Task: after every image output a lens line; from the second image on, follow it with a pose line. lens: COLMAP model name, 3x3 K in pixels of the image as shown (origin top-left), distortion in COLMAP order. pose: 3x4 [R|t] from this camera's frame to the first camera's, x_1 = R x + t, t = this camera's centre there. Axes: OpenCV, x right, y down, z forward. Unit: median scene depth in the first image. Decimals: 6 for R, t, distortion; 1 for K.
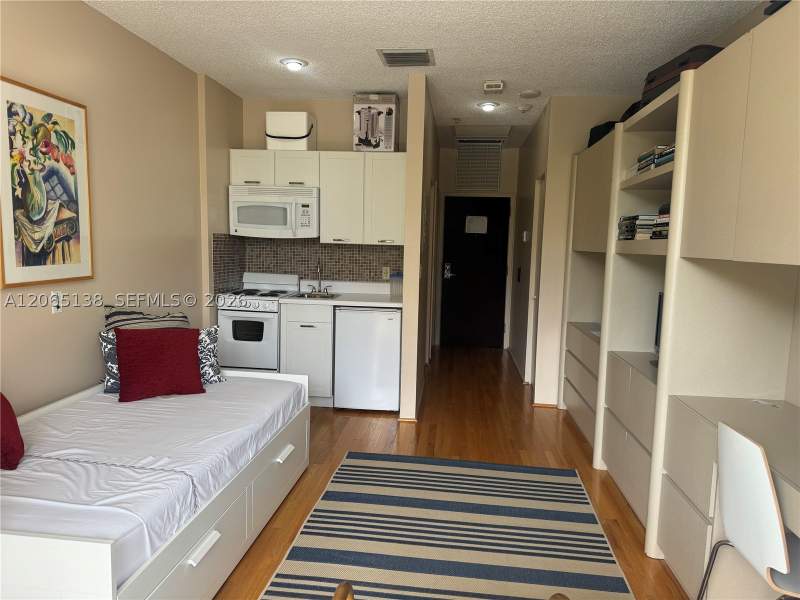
lens RADIAL K [[553.7, 0, 400.0], [0, 553.7, 300.0], [0, 0, 1]] dist [0.085924, -0.112810]
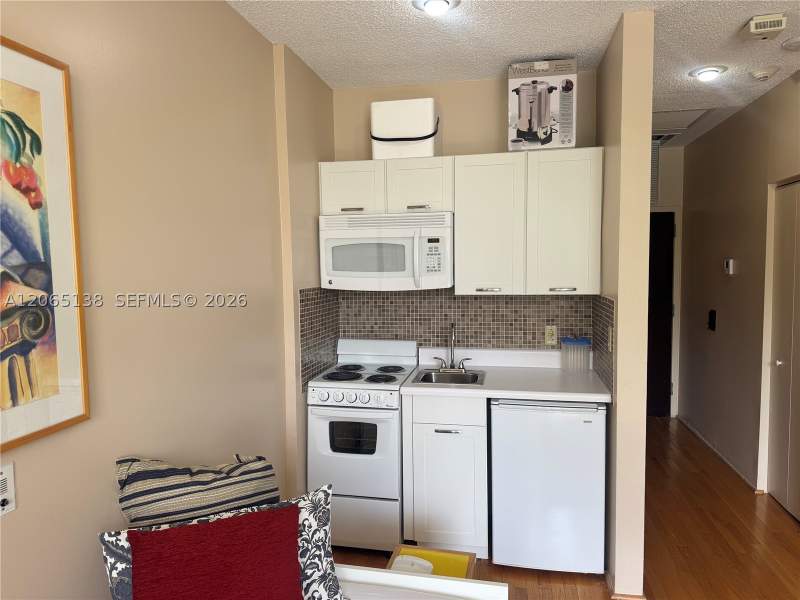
lens RADIAL K [[553.7, 0, 400.0], [0, 553.7, 300.0], [0, 0, 1]] dist [0.085924, -0.112810]
pose [[0.994887, -0.034388, -0.094960, -0.153249], [0.030449, 0.998627, -0.042624, -0.074638], [0.096295, 0.039515, 0.994568, 0.360605]]
